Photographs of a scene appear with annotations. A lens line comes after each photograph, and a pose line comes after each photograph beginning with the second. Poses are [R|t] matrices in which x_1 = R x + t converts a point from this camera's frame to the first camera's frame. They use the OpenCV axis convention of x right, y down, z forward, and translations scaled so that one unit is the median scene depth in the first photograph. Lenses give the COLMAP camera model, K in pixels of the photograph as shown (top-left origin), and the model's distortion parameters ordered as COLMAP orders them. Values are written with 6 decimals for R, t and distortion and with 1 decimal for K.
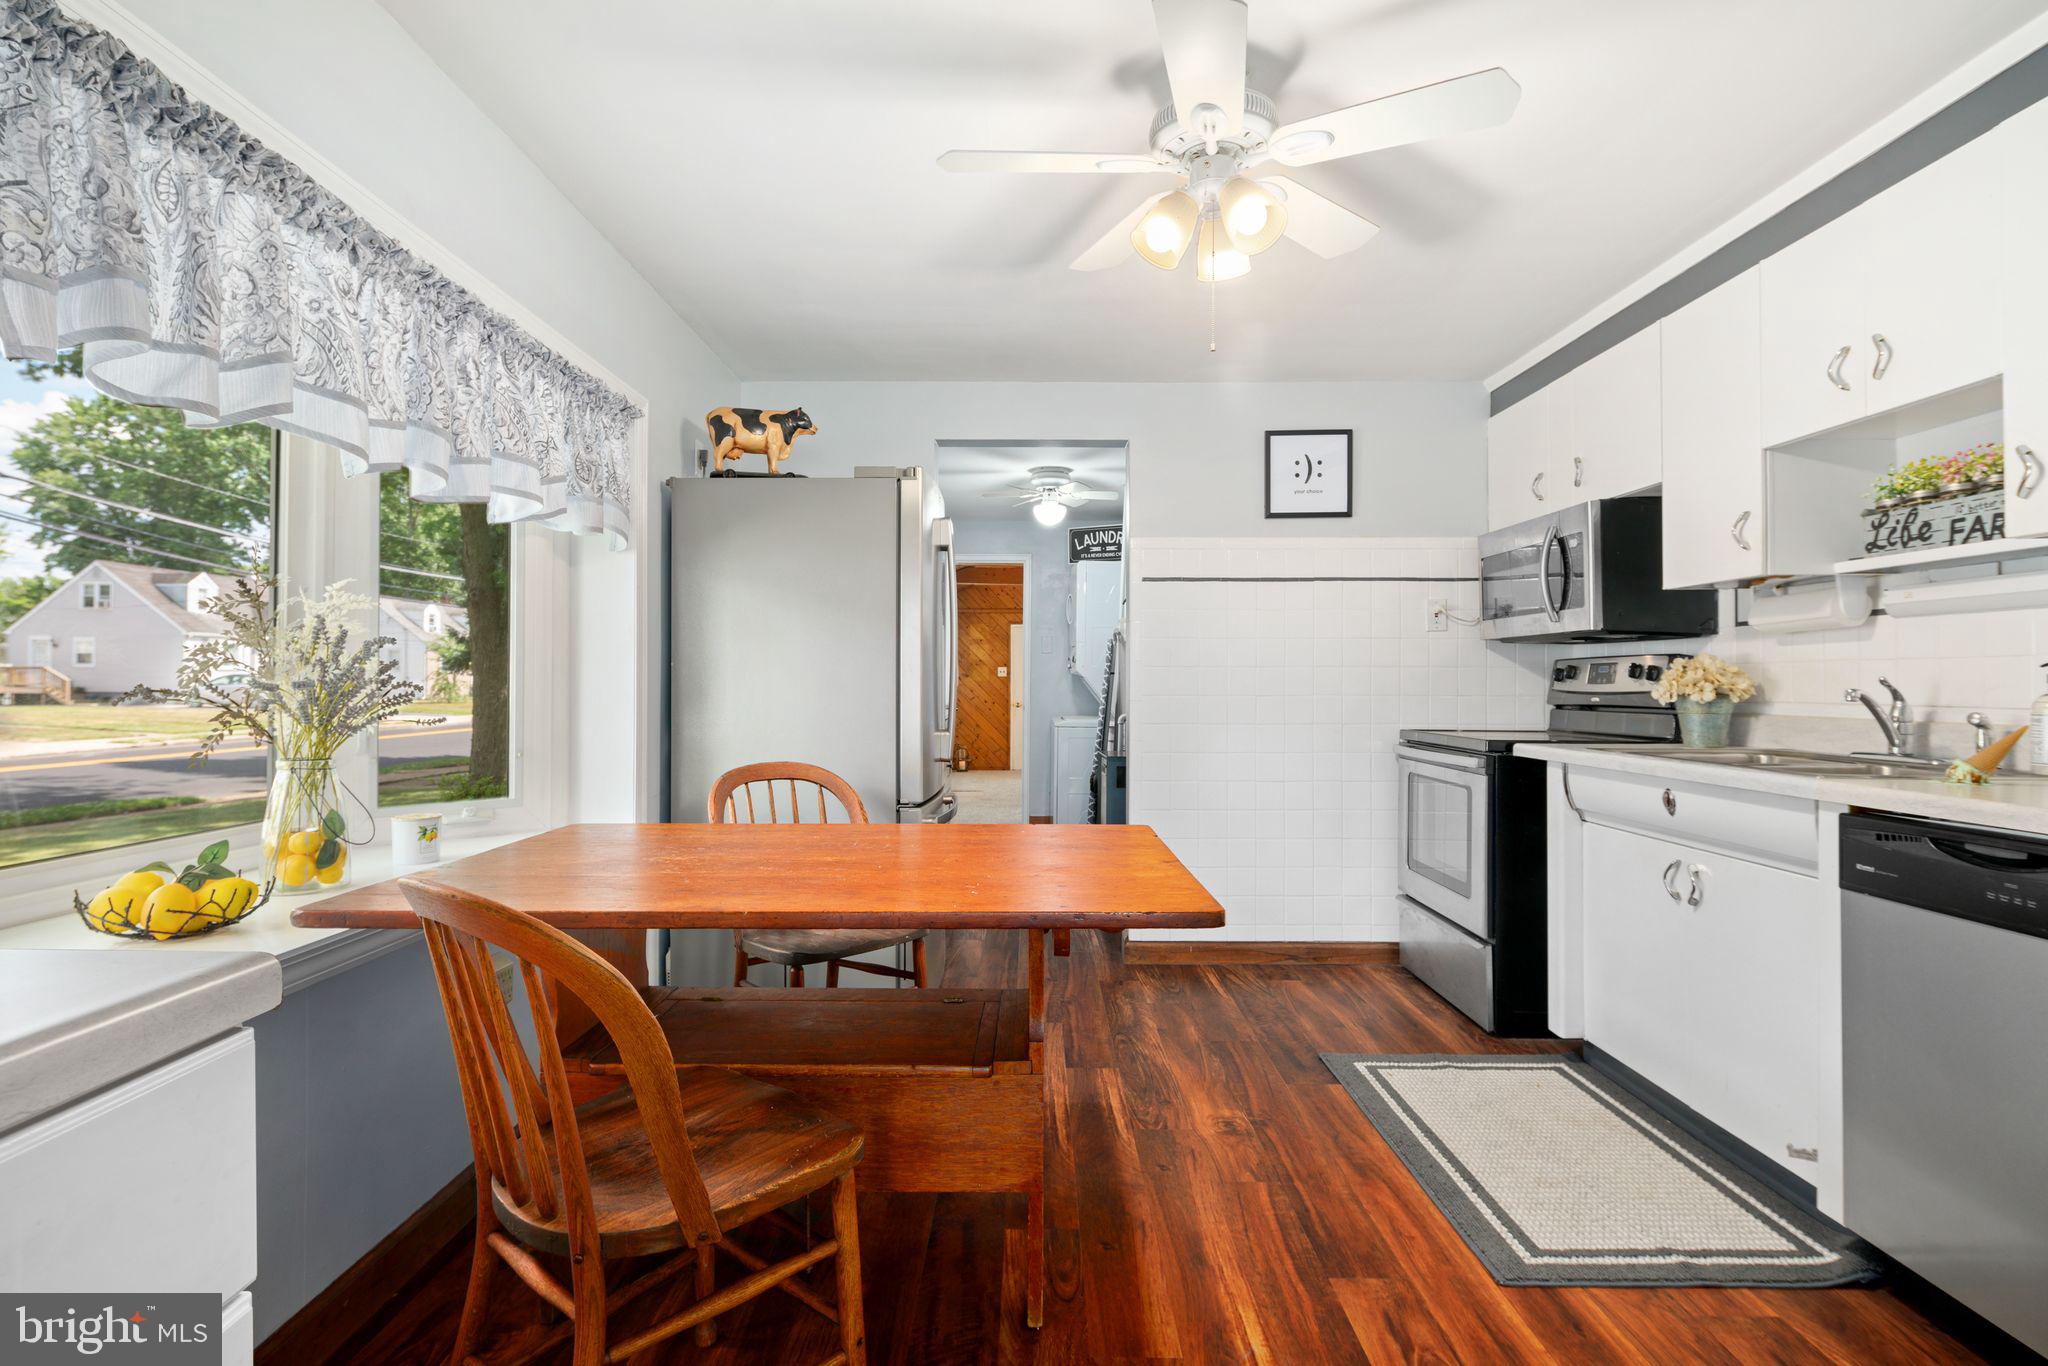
lens RADIAL K [[1000.2, 0, 1023.7], [0, 1000.2, 677.8], [0, 0, 1]] dist [0.005568, -0.005995]
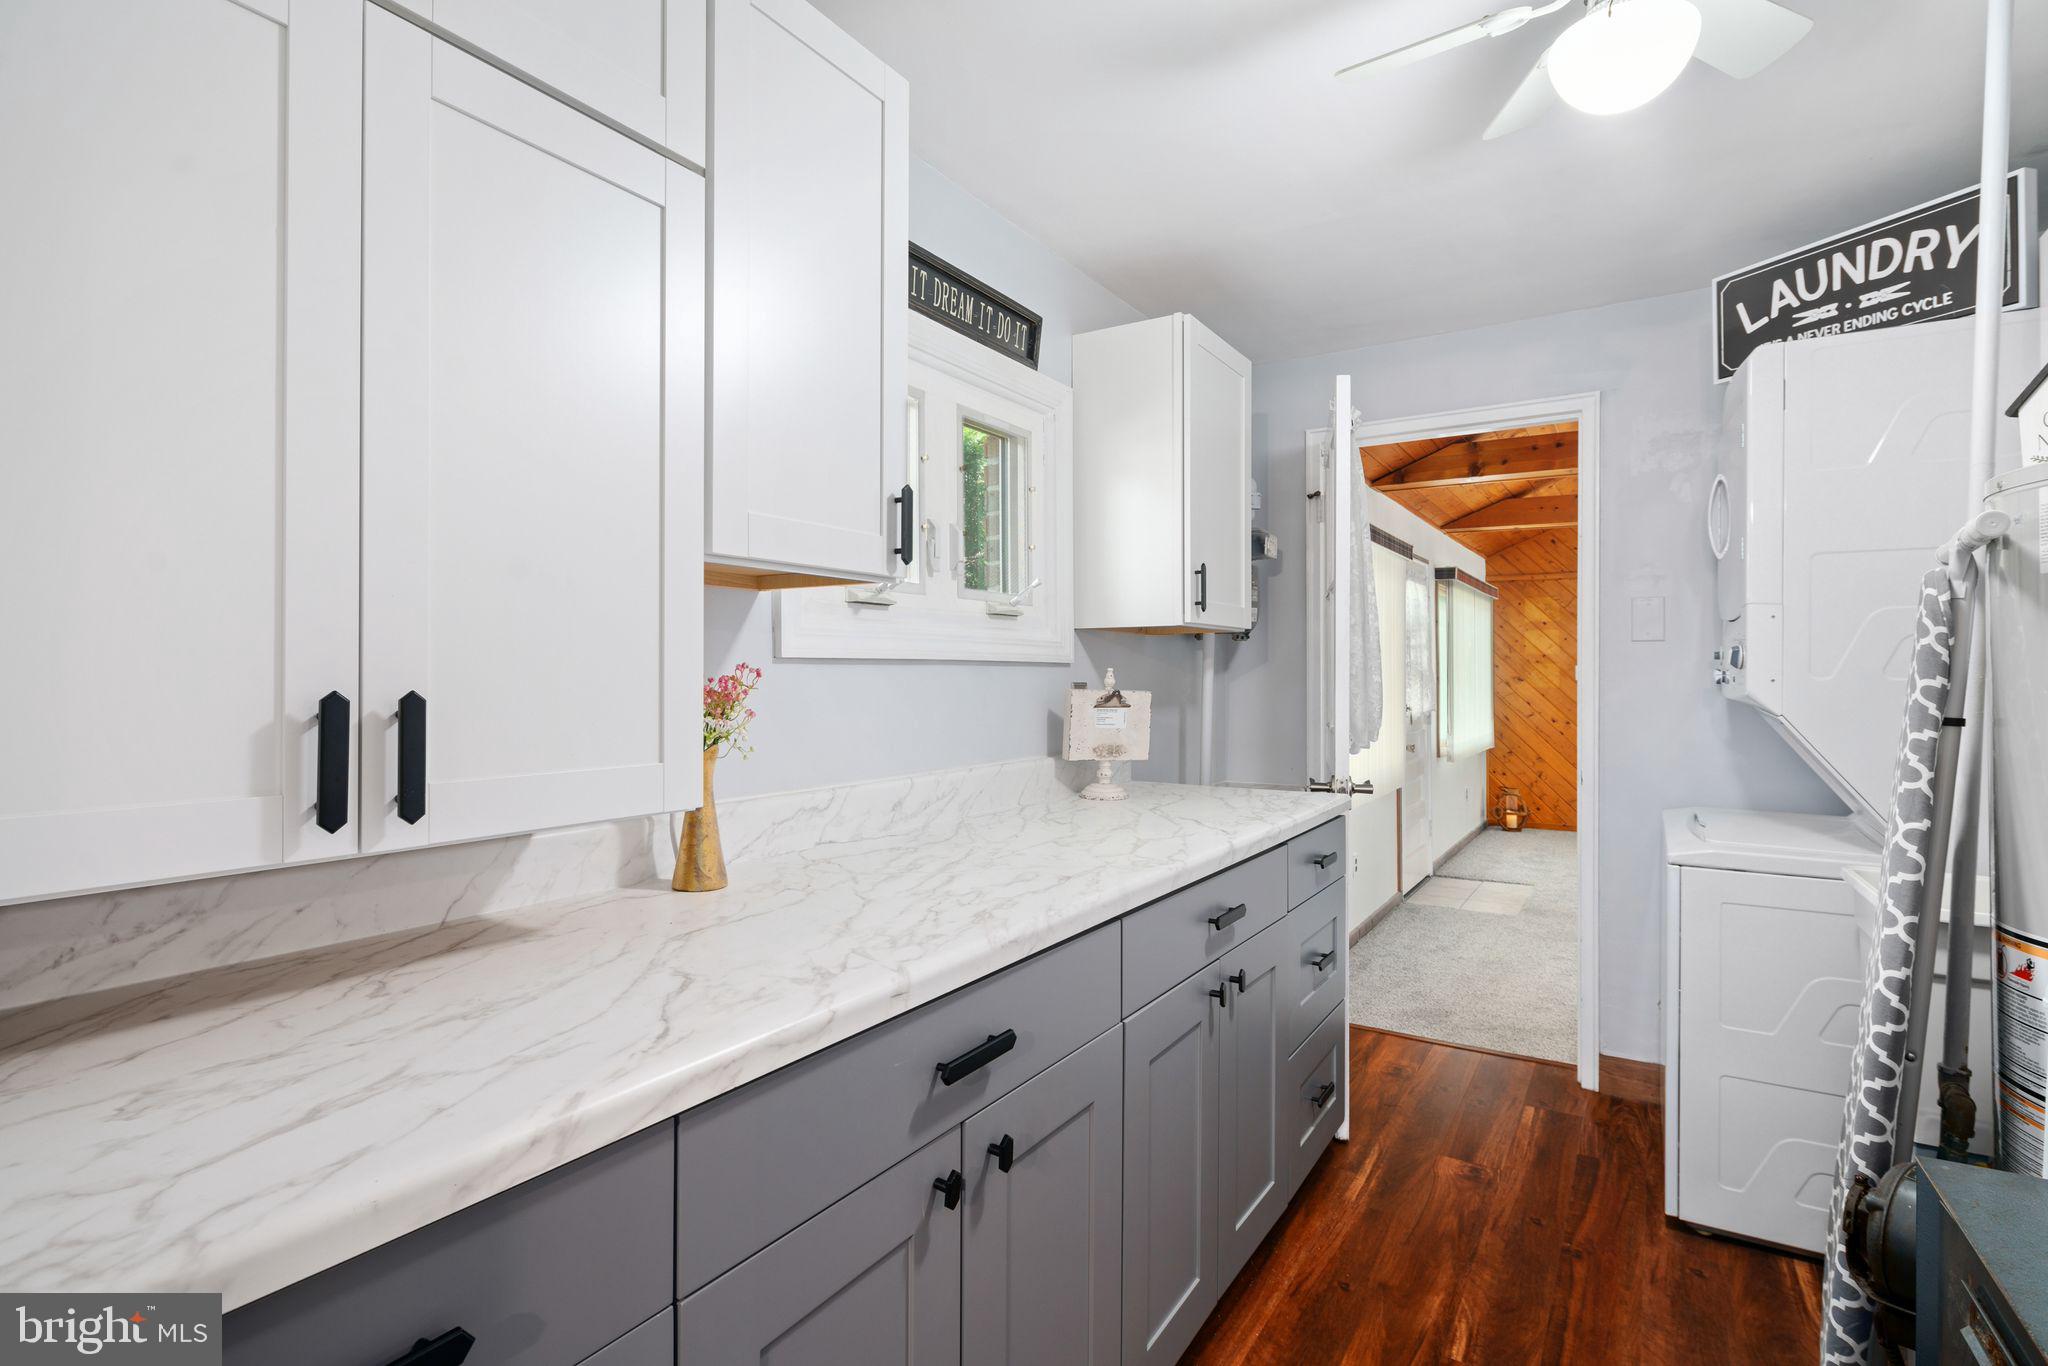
lens RADIAL K [[1000.2, 0, 1018.6], [0, 1000.2, 676.2], [0, 0, 1]] dist [0.005568, -0.005995]
pose [[0.846614, -0.005113, -0.532183, 0.058693], [0.006510, 0.999979, 0.000750, -0.032527], [0.532168, -0.004099, 0.846629, 1.364728]]
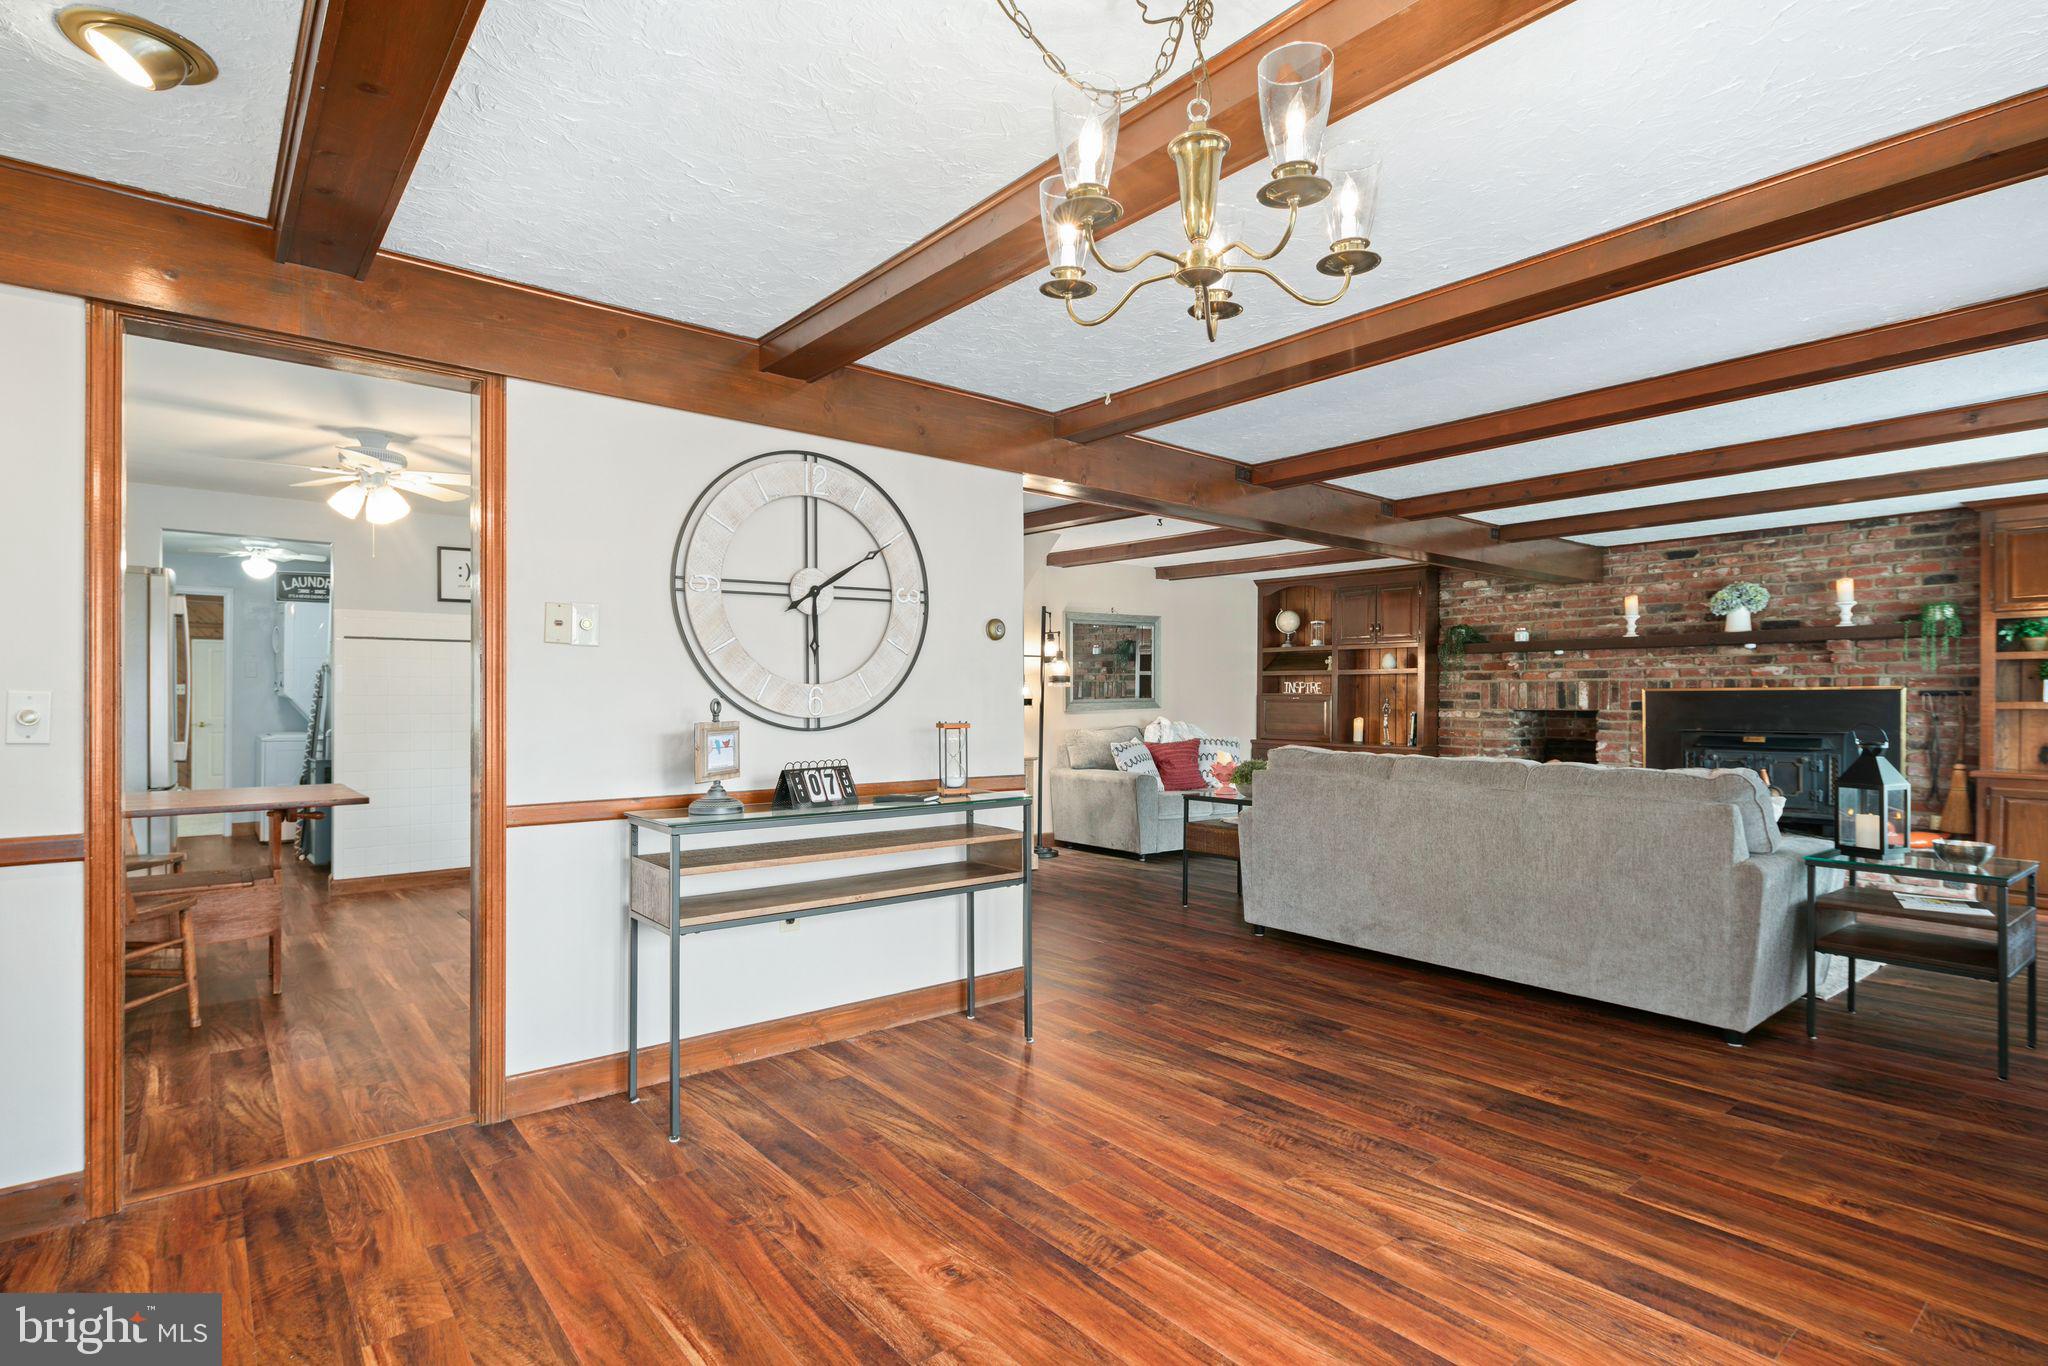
lens RADIAL K [[1000.2, 0, 1023.4], [0, 1000.2, 703.3], [0, 0, 1]] dist [0.005568, -0.005995]
pose [[0.766804, -0.002677, 0.641876, -0.084789], [-0.004084, 0.999951, 0.009049, -0.023117], [-0.641868, -0.009560, 0.766755, -1.063983]]
